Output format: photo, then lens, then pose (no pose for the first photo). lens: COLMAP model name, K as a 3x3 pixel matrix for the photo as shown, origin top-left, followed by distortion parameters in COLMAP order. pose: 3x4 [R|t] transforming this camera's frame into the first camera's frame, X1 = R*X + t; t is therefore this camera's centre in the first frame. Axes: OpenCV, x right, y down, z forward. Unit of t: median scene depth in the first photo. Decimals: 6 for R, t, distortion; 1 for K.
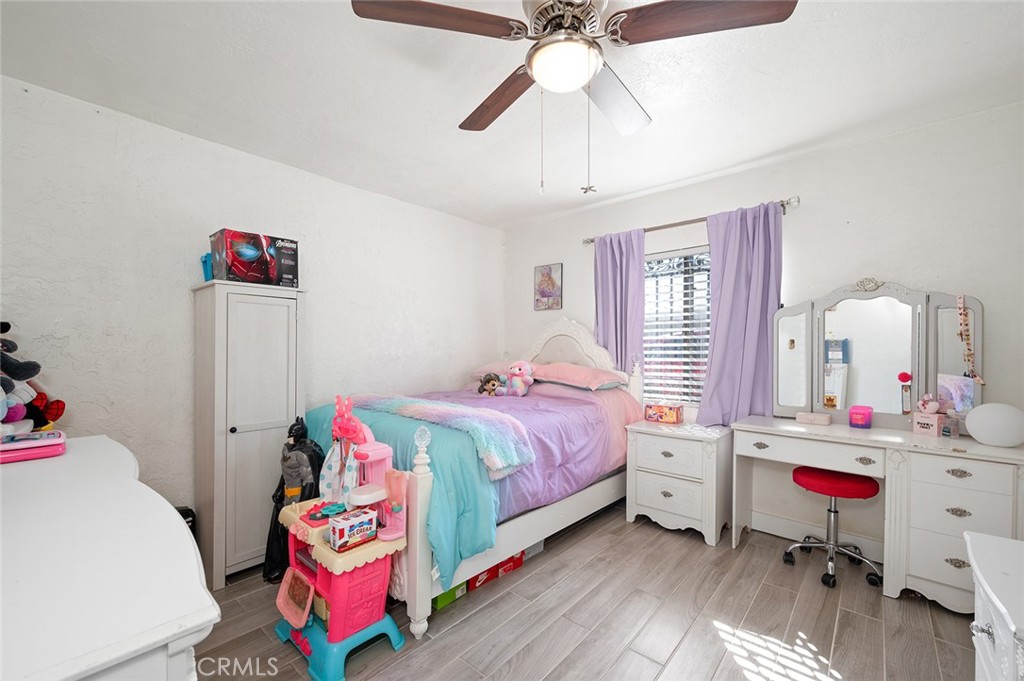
lens RADIAL K [[409.5, 0, 514.5], [0, 409.5, 349.1], [0, 0, 1]] dist [-0.001251, -0.000111]
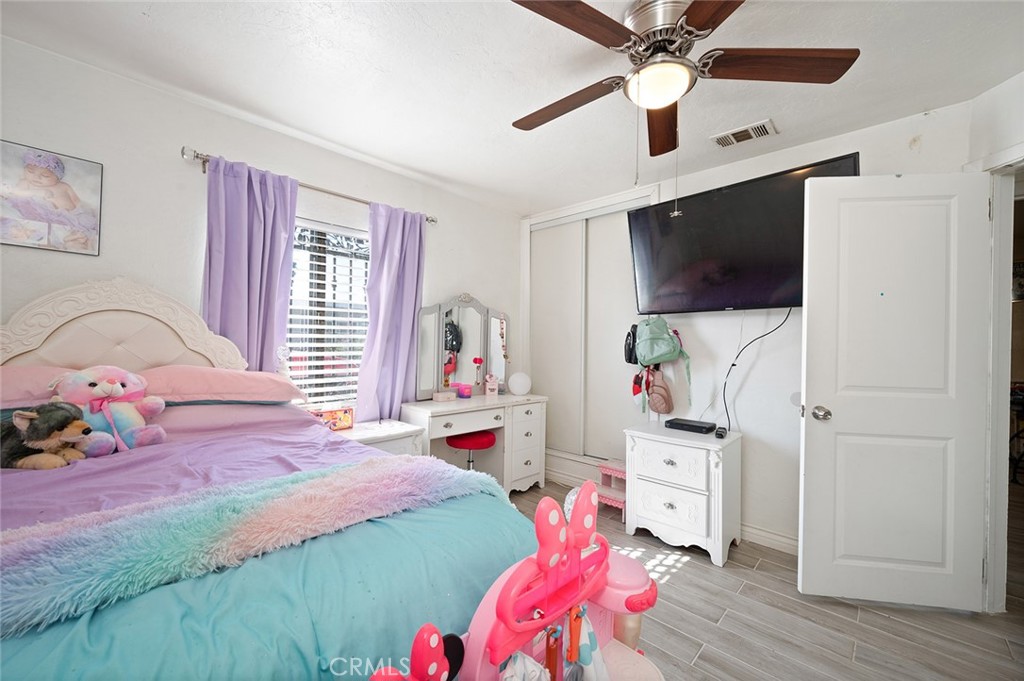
lens RADIAL K [[416.5, 0, 512.0], [0, 416.5, 340.5], [0, 0, 1]] dist [-0.001362, -0.000173]
pose [[0.036873, 0.004188, 0.999311, -0.466208], [-0.016430, 0.999859, -0.003584, -0.004634], [-0.999185, -0.016286, 0.036937, 0.616720]]
